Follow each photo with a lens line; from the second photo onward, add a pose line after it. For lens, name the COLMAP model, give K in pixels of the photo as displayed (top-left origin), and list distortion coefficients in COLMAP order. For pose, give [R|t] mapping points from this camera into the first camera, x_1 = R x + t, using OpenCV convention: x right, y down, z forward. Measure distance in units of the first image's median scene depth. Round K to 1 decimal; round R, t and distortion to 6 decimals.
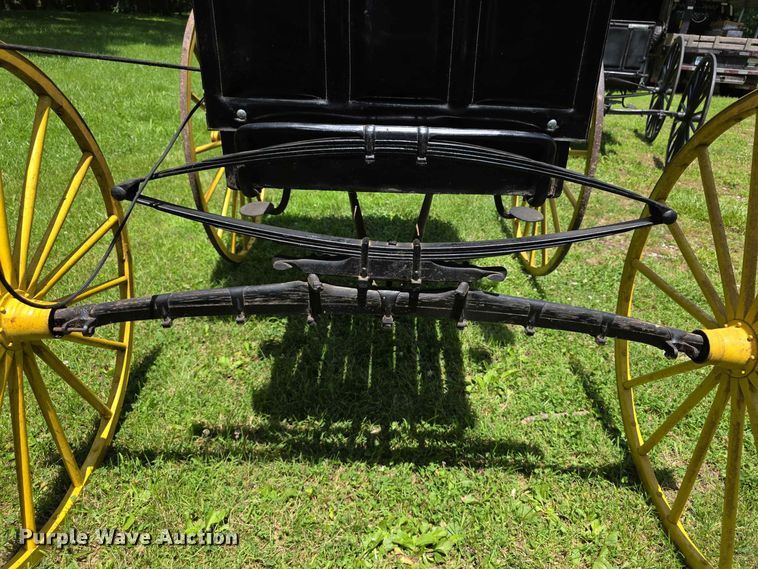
lens RADIAL K [[520.1, 0, 381.7], [0, 520.1, 288.2], [0, 0, 1]] dist [0.049318, -0.028116]
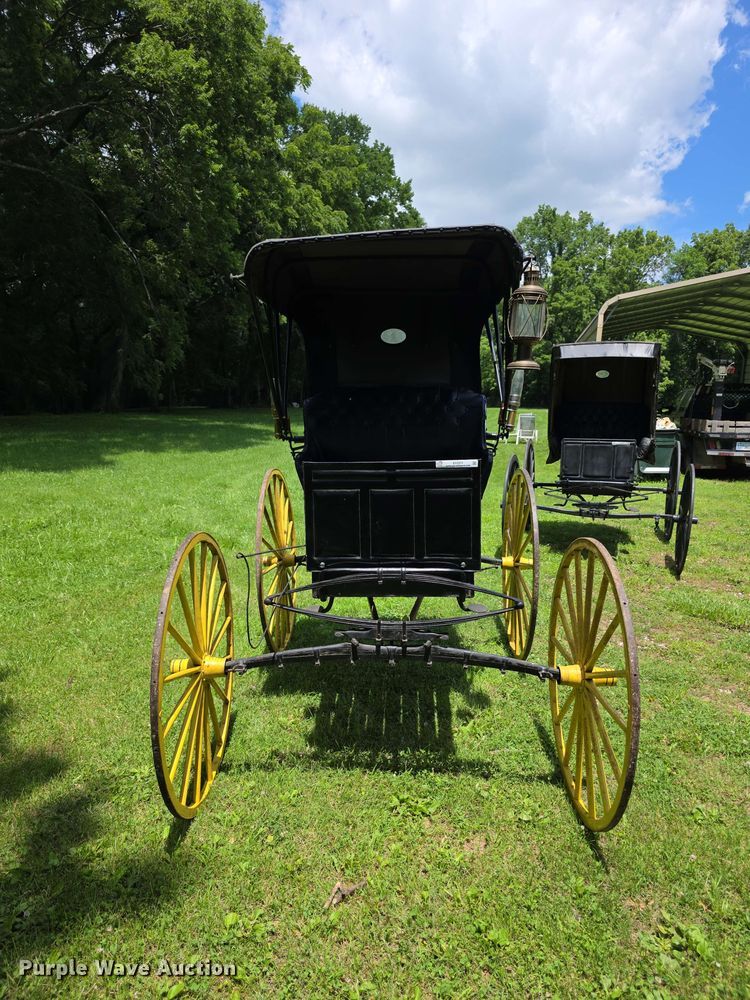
lens RADIAL K [[686.2, 0, 375.0], [0, 686.2, 500.0], [0, 0, 1]] dist [0.049318, -0.028116]
pose [[0.999021, -0.033007, -0.029449, 0.030914], [0.021973, 0.948092, -0.317235, 0.204028], [0.038392, 0.316278, 0.947890, -1.114451]]
